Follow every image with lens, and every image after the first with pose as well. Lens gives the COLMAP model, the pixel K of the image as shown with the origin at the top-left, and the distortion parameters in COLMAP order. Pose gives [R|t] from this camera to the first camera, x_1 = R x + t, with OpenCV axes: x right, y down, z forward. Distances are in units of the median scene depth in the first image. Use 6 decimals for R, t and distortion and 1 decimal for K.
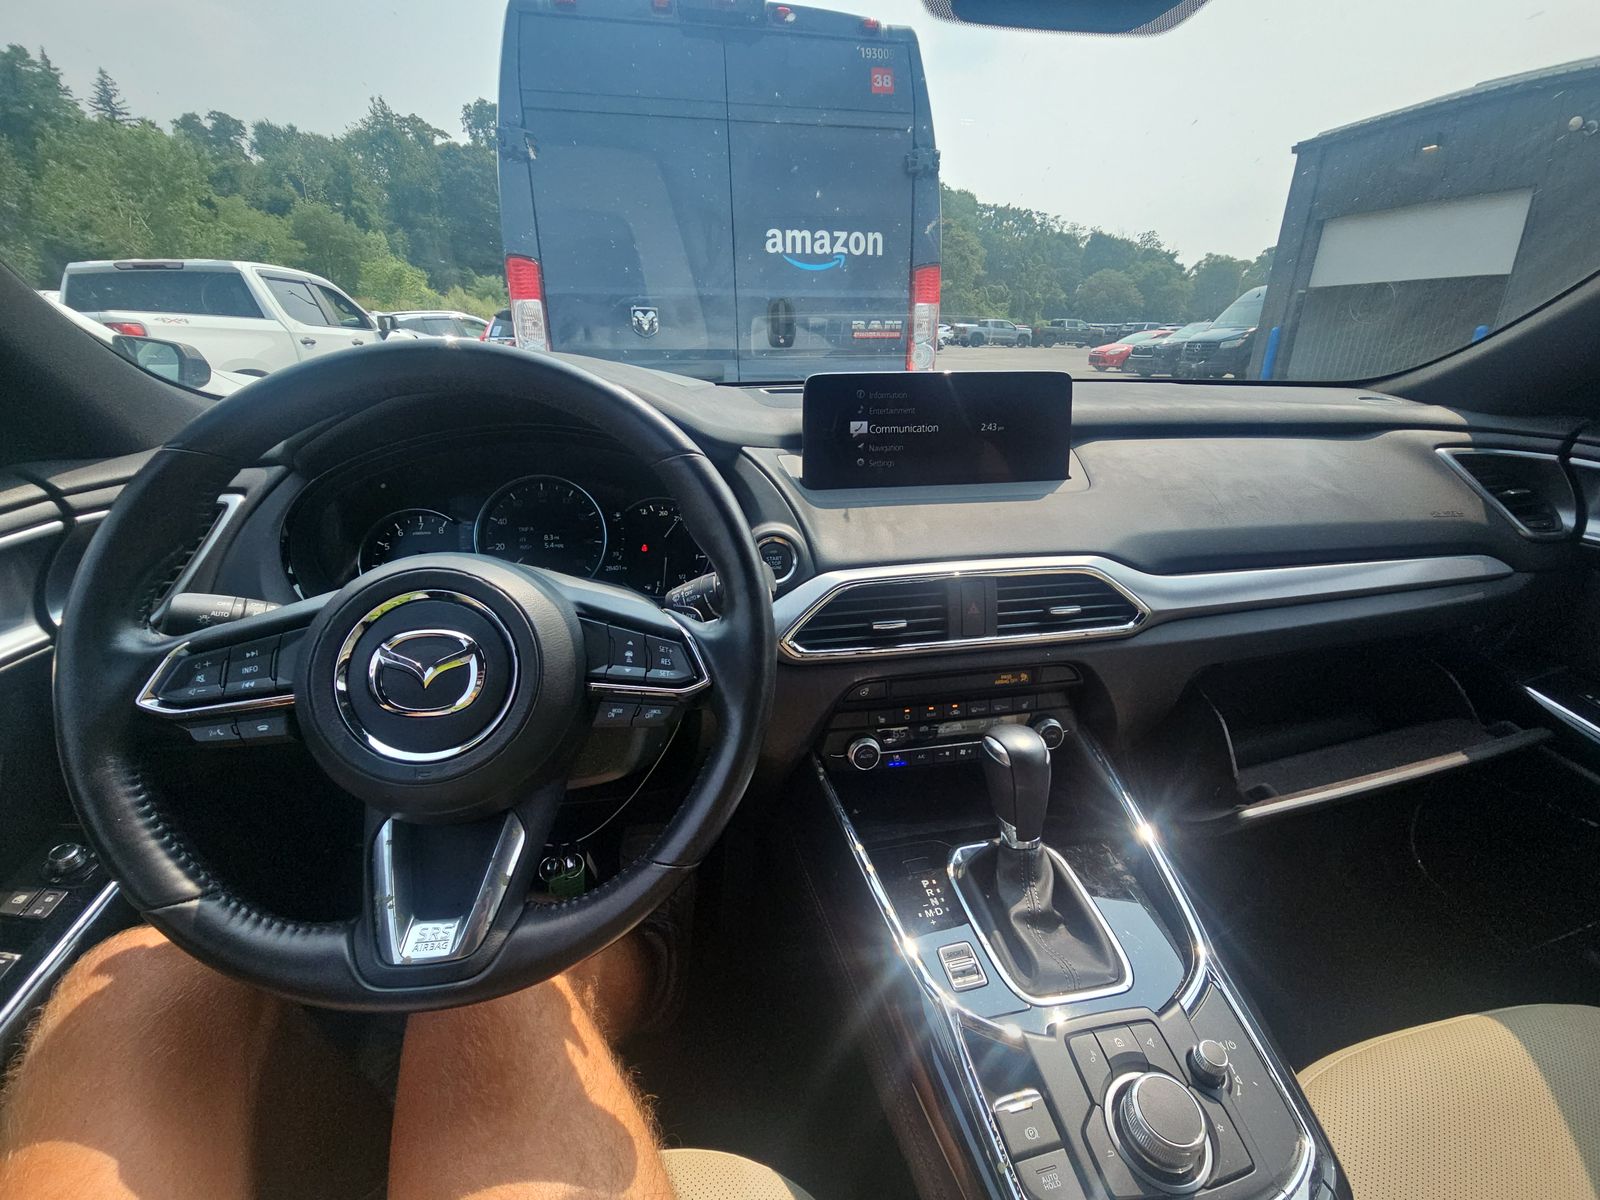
lens RADIAL K [[658.7, 0, 824.0], [0, 658.7, 595.5], [0, 0, 1]] dist [0.005121, -0.006679]
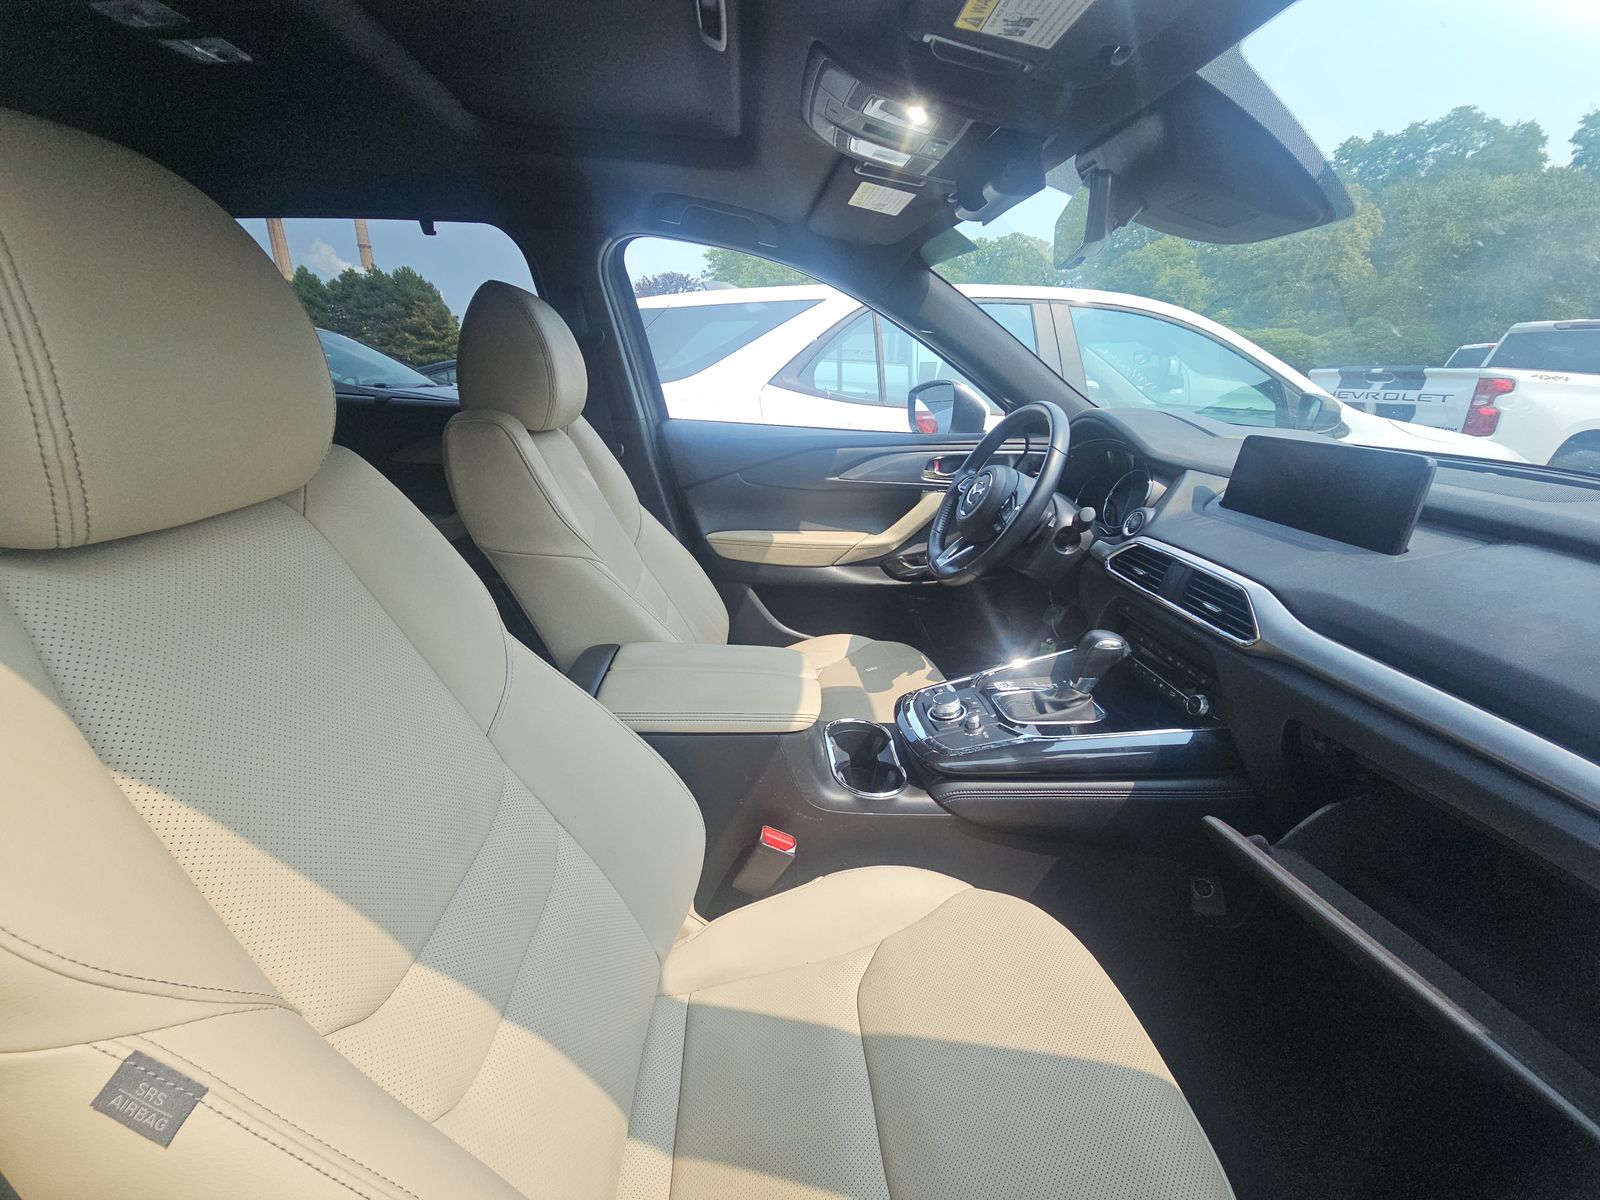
lens RADIAL K [[658.7, 0, 798.8], [0, 658.7, 597.1], [0, 0, 1]] dist [0.005121, -0.006679]
pose [[-0.121461, 0.315357, -0.941168, 1.626468], [-0.373786, 0.863857, 0.337691, -0.130248], [0.919527, 0.392812, 0.012951, 0.146684]]
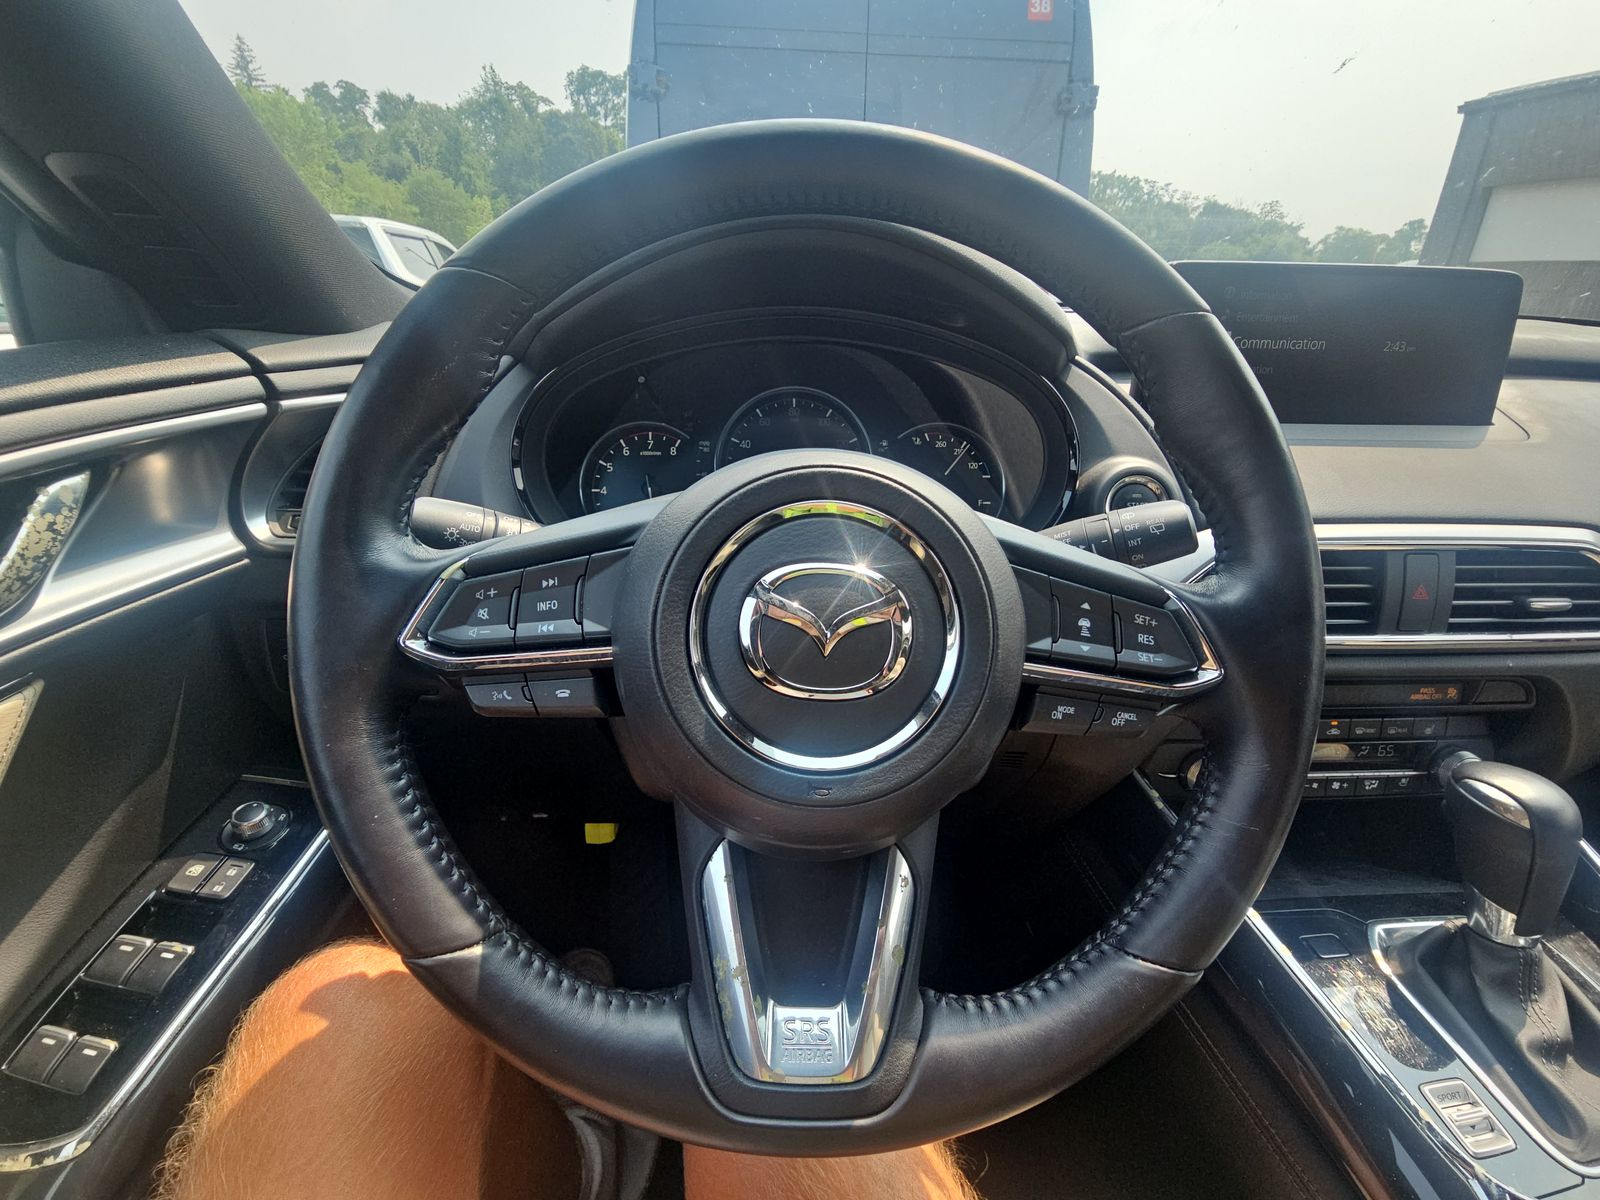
lens RADIAL K [[658.7, 0, 815.1], [0, 658.7, 594.1], [0, 0, 1]] dist [0.005121, -0.006679]
pose [[0.991890, 0.068462, -0.107084, -0.296245], [-0.064721, 0.997178, 0.038033, 0.032072], [0.109385, -0.030793, 0.993522, 0.201078]]
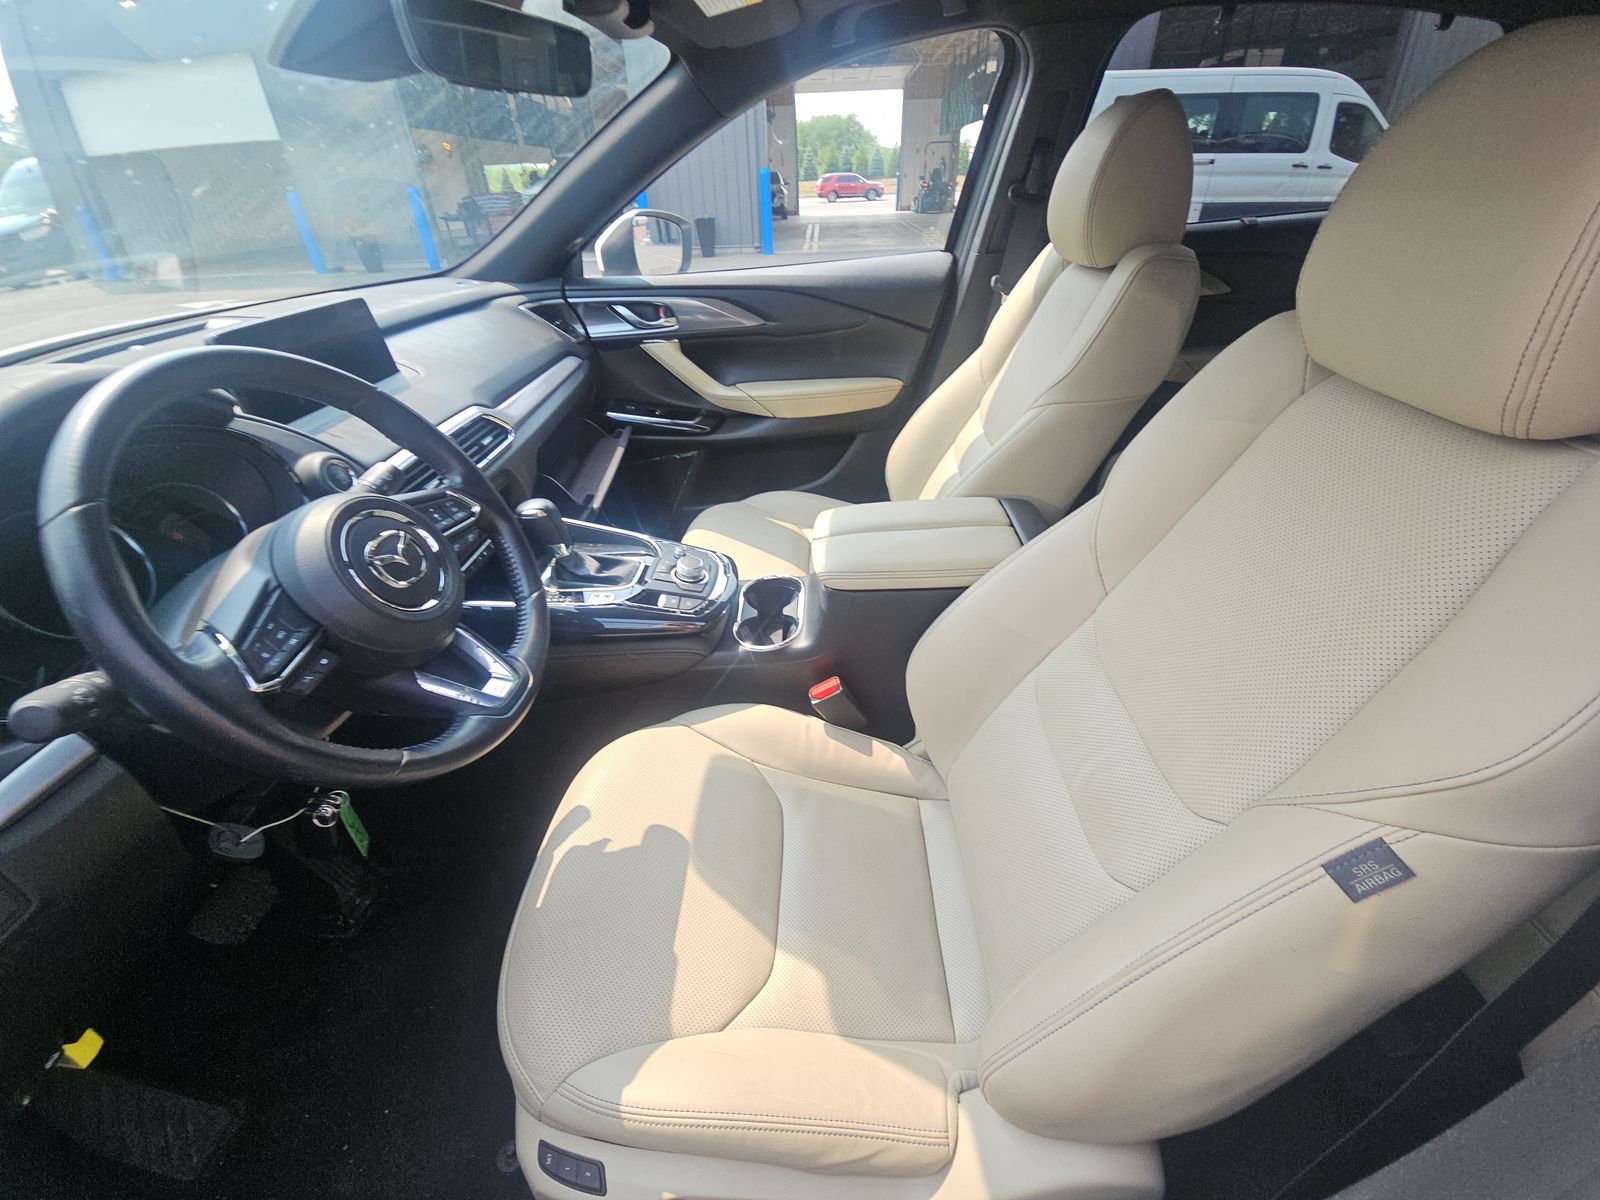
lens RADIAL K [[658.7, 0, 796.5], [0, 658.7, 597.4], [0, 0, 1]] dist [0.005121, -0.006679]
pose [[0.216394, -0.537405, 0.815089, -0.937997], [0.396443, 0.811309, 0.429663, -0.057455], [-0.892192, 0.230159, 0.388613, -0.237899]]
